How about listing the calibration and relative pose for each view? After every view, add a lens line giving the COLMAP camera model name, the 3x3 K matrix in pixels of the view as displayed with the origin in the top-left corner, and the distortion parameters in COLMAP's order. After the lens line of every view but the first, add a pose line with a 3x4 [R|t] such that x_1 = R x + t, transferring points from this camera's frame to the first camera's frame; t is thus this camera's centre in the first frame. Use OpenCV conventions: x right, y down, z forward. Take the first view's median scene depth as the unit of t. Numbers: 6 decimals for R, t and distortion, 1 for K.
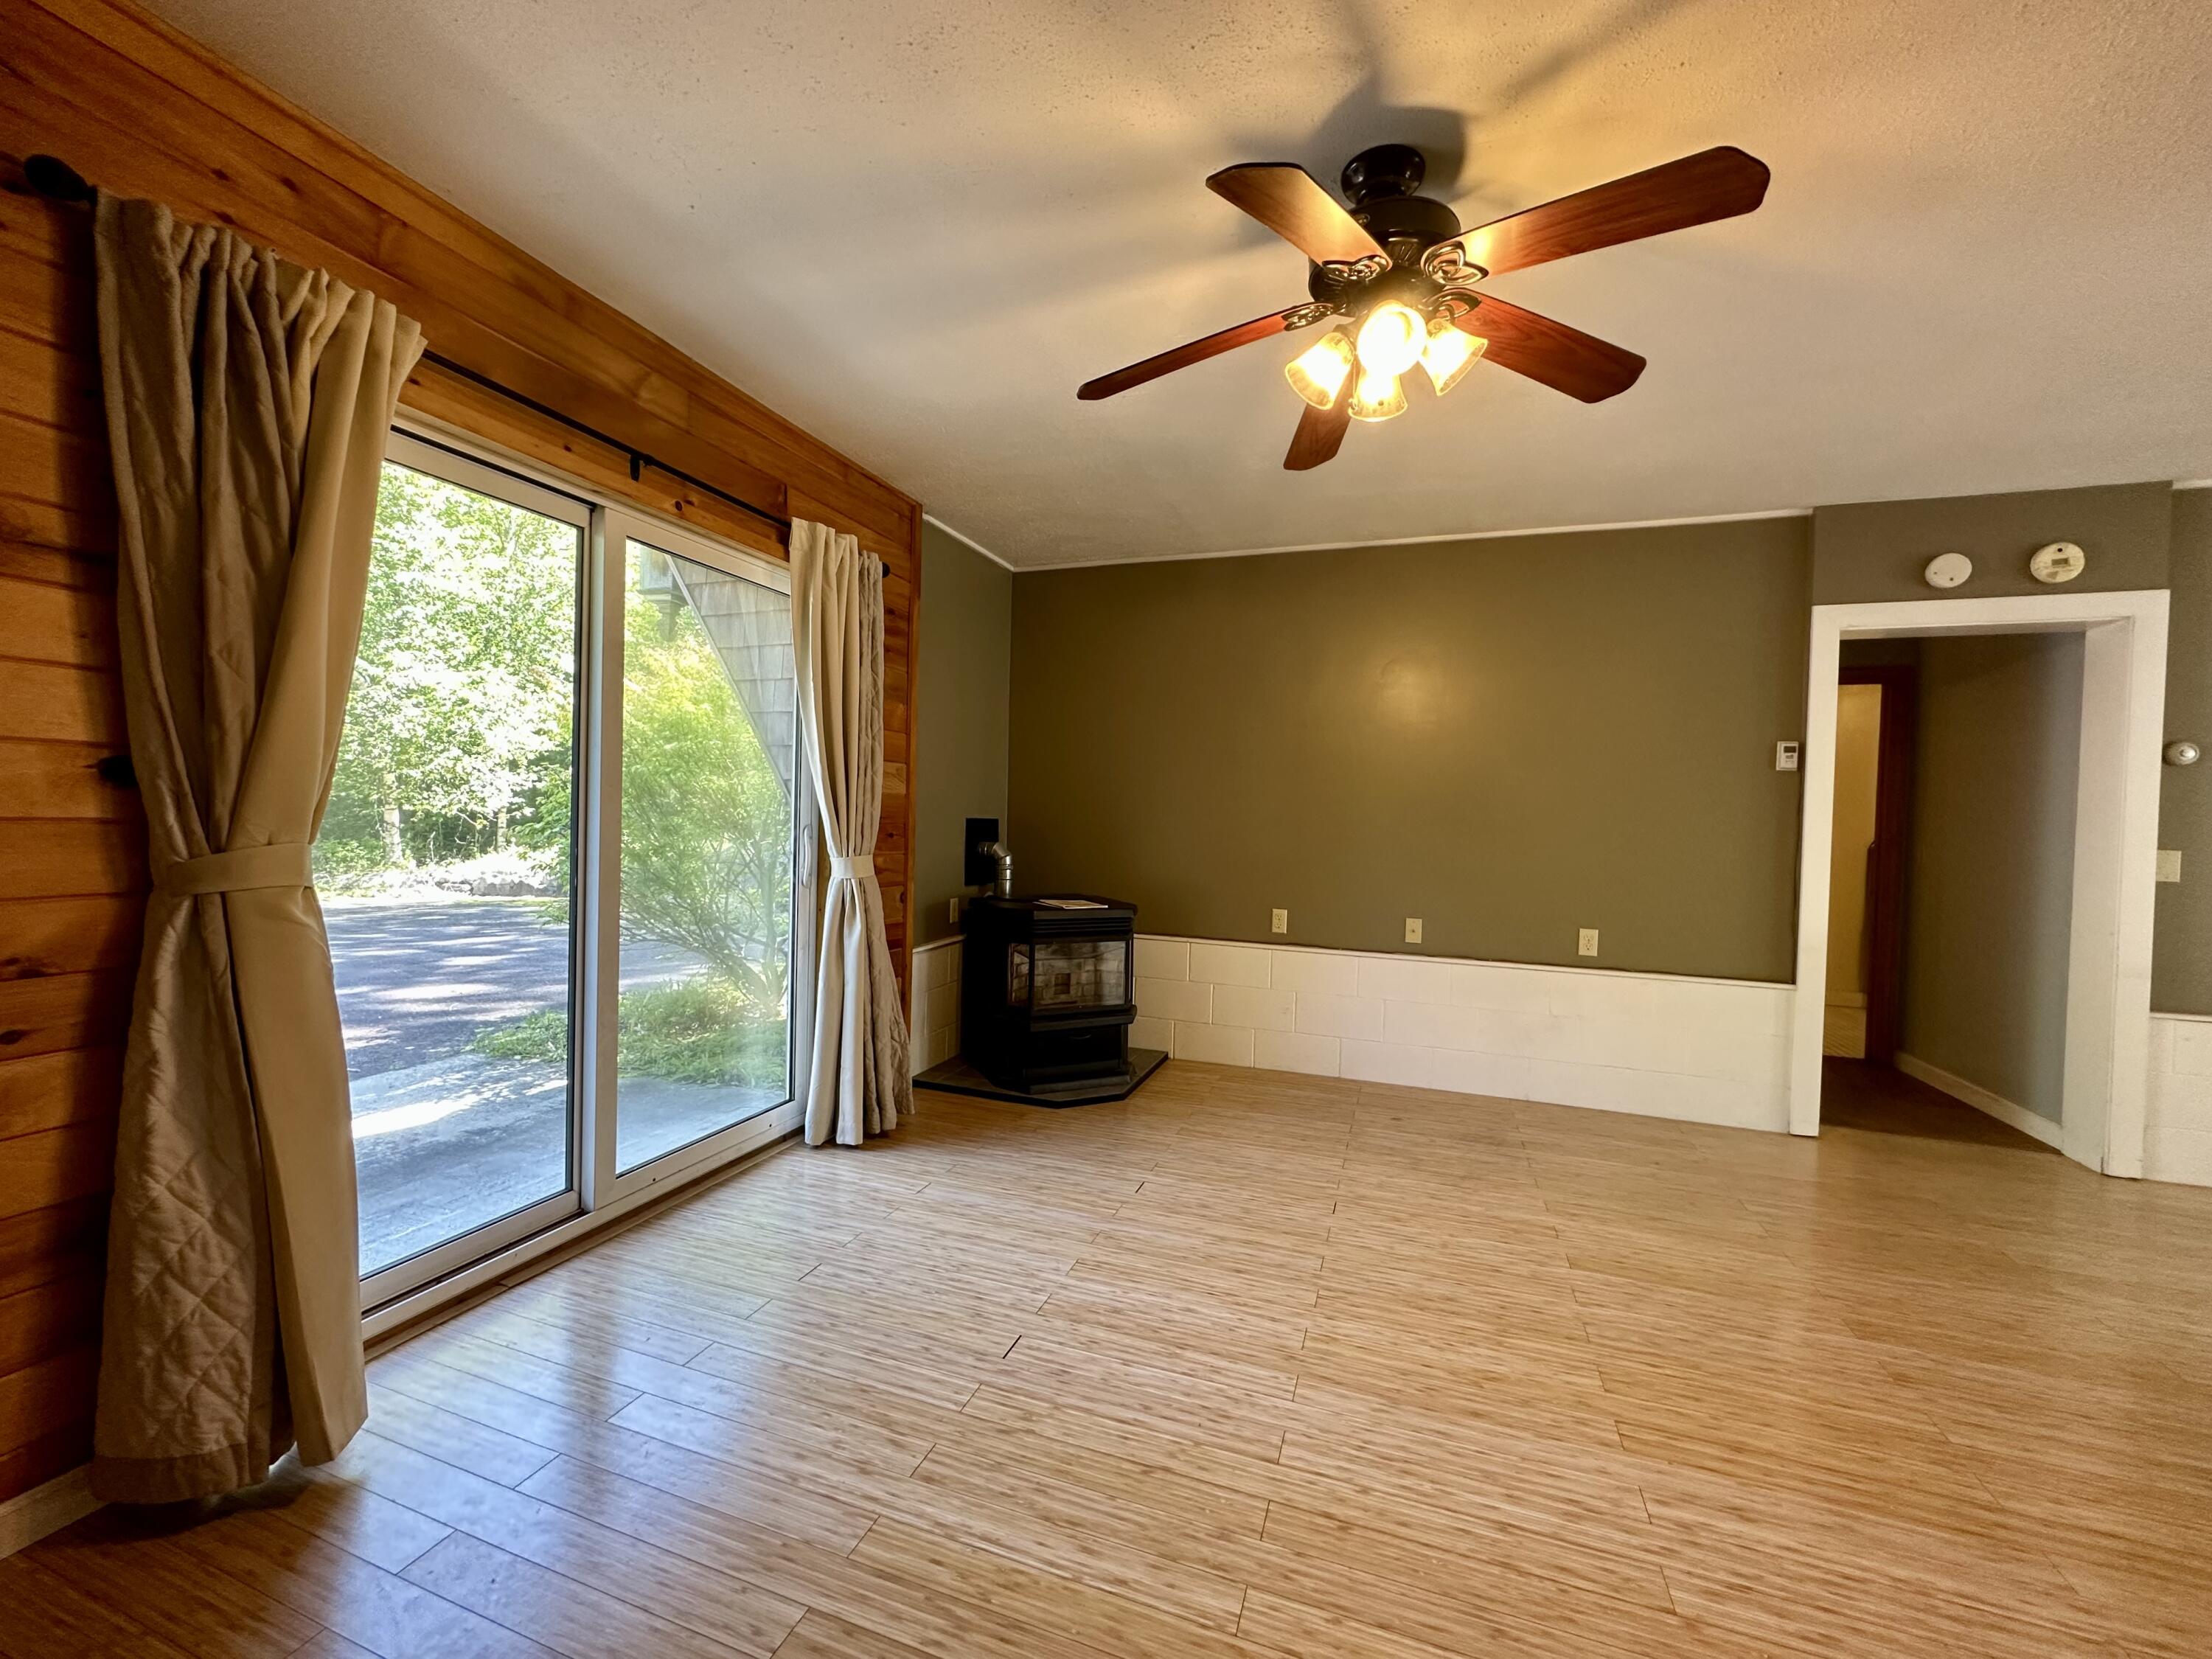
lens RADIAL K [[882.2, 0, 1104.0], [0, 882.2, 830.8], [0, 0, 1]] dist [-0.001779, 0.000050]
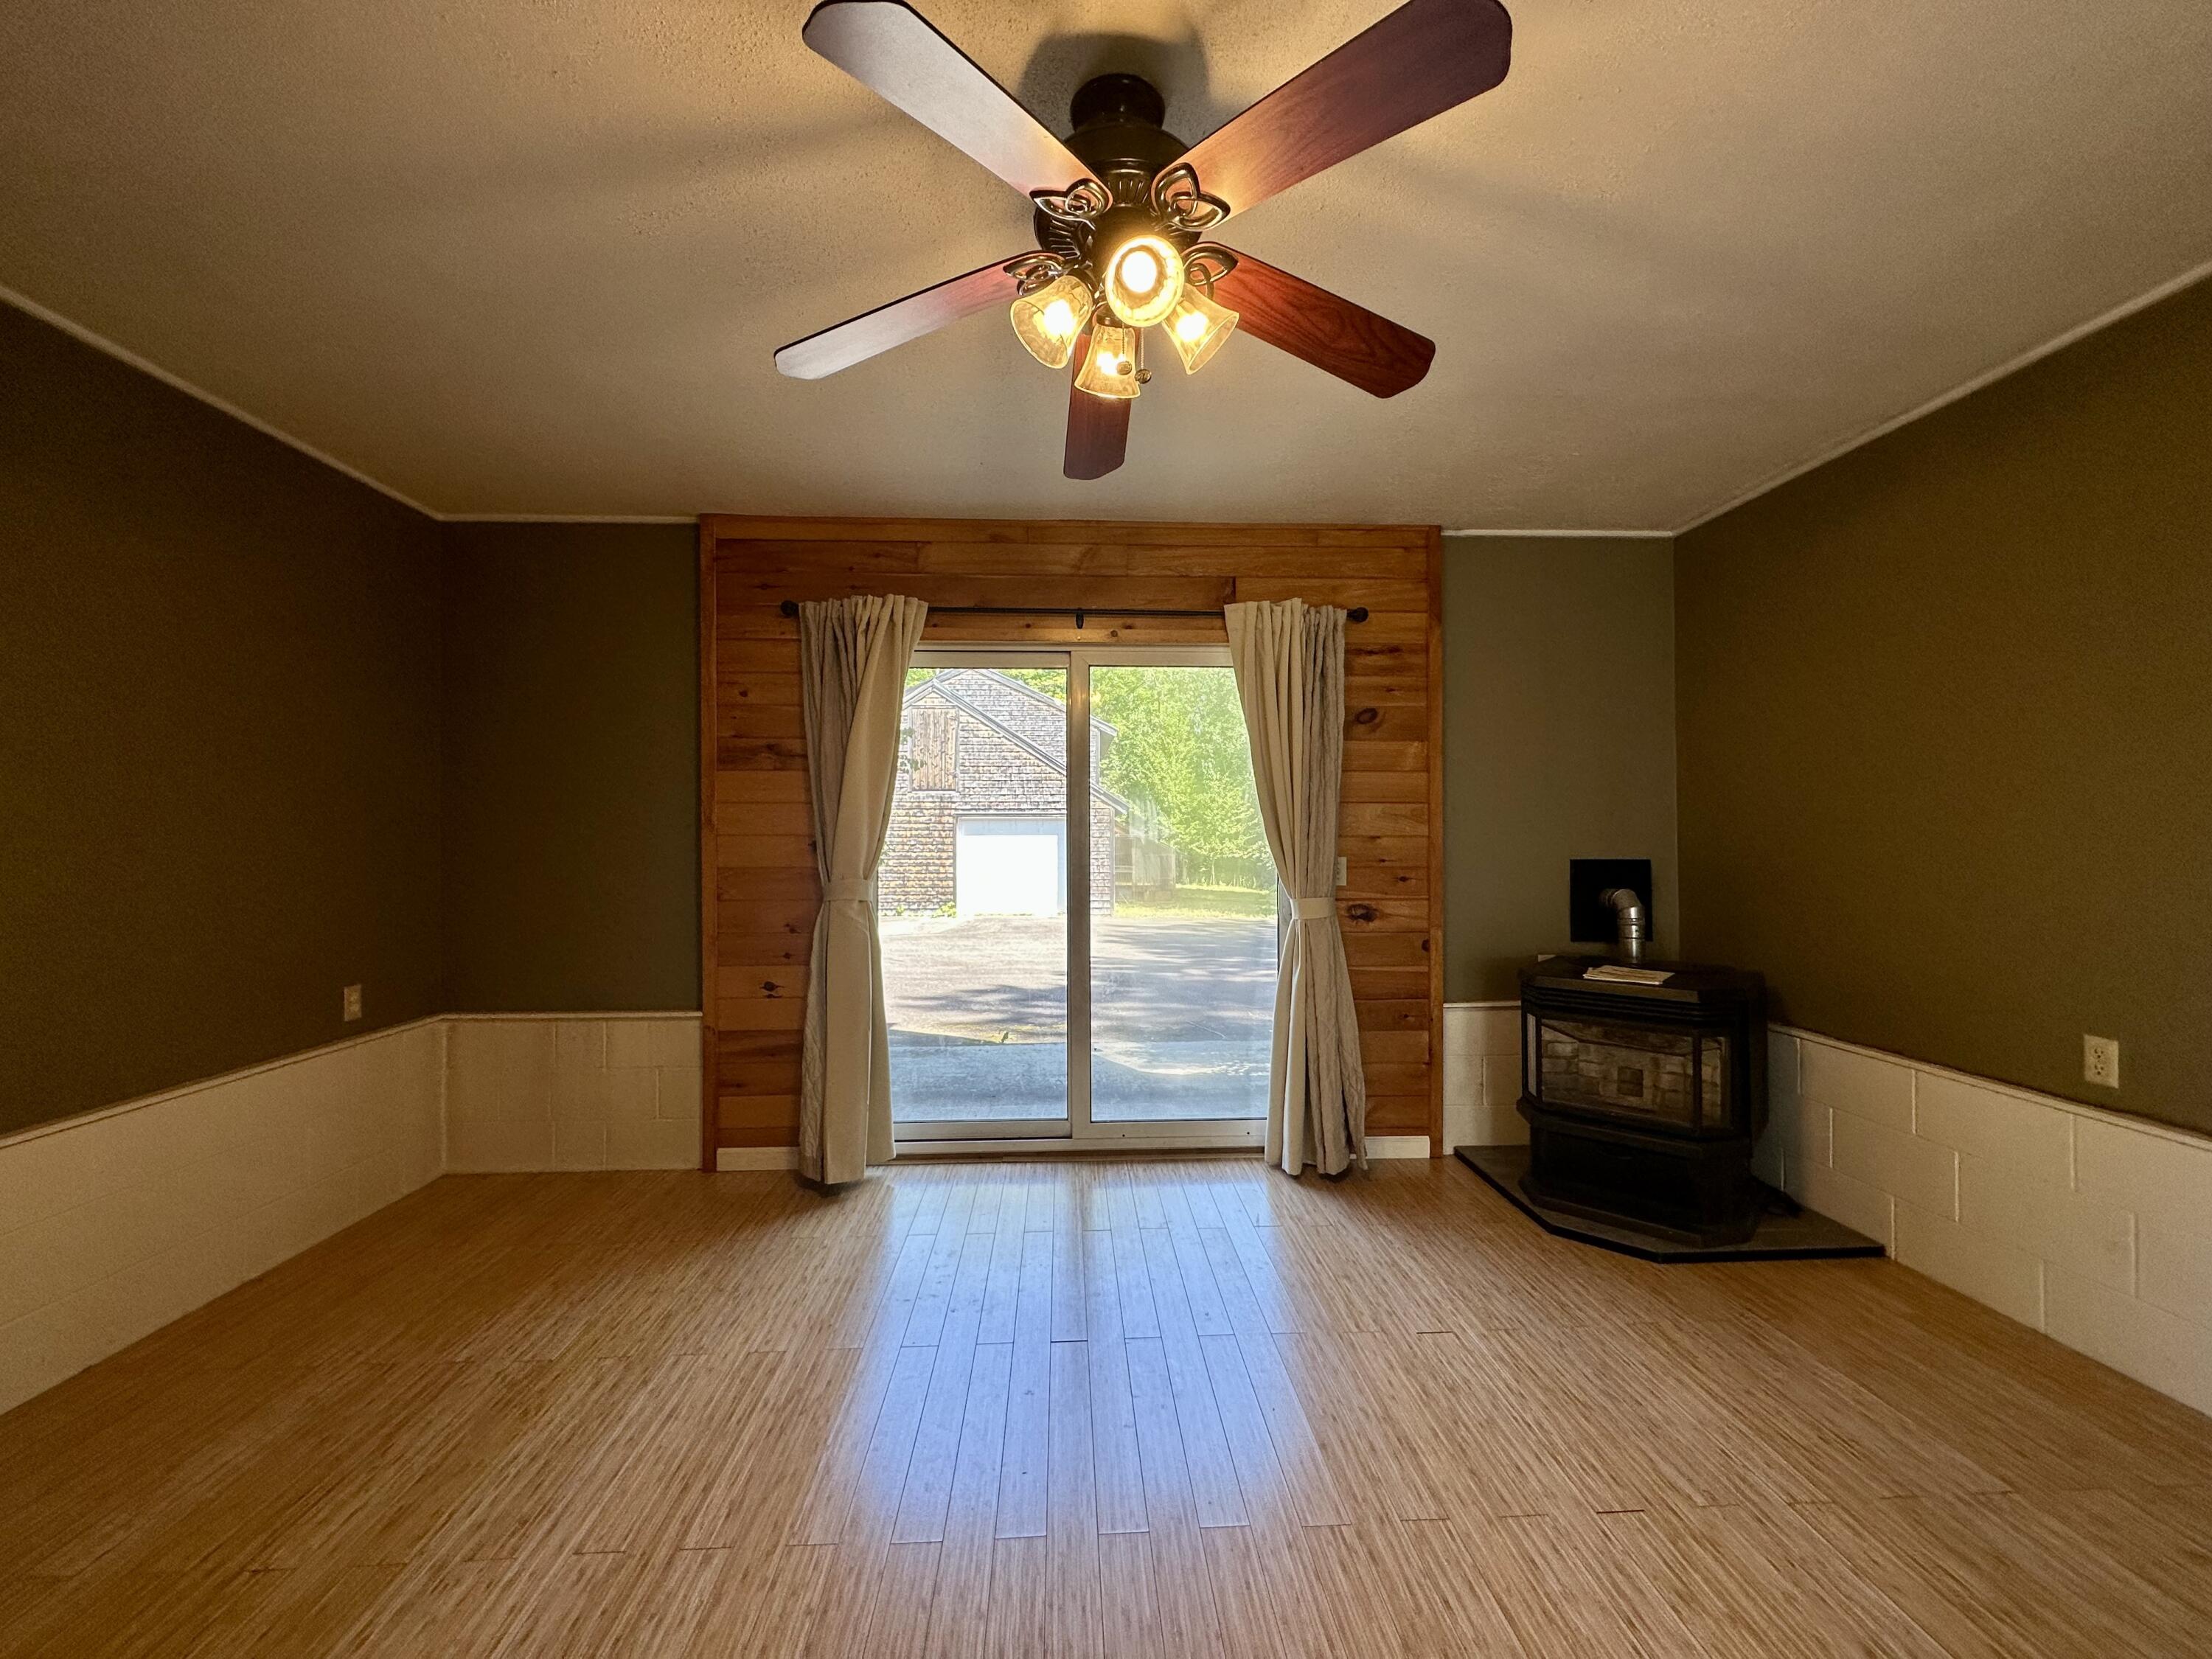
lens RADIAL K [[882.2, 0, 1104.0], [0, 882.2, 830.8], [0, 0, 1]] dist [-0.001779, 0.000050]
pose [[0.377384, -0.038190, -0.925269, 0.598532], [-0.002426, 0.999105, -0.042227, -0.006260], [0.926054, 0.018181, 0.376953, 0.379175]]
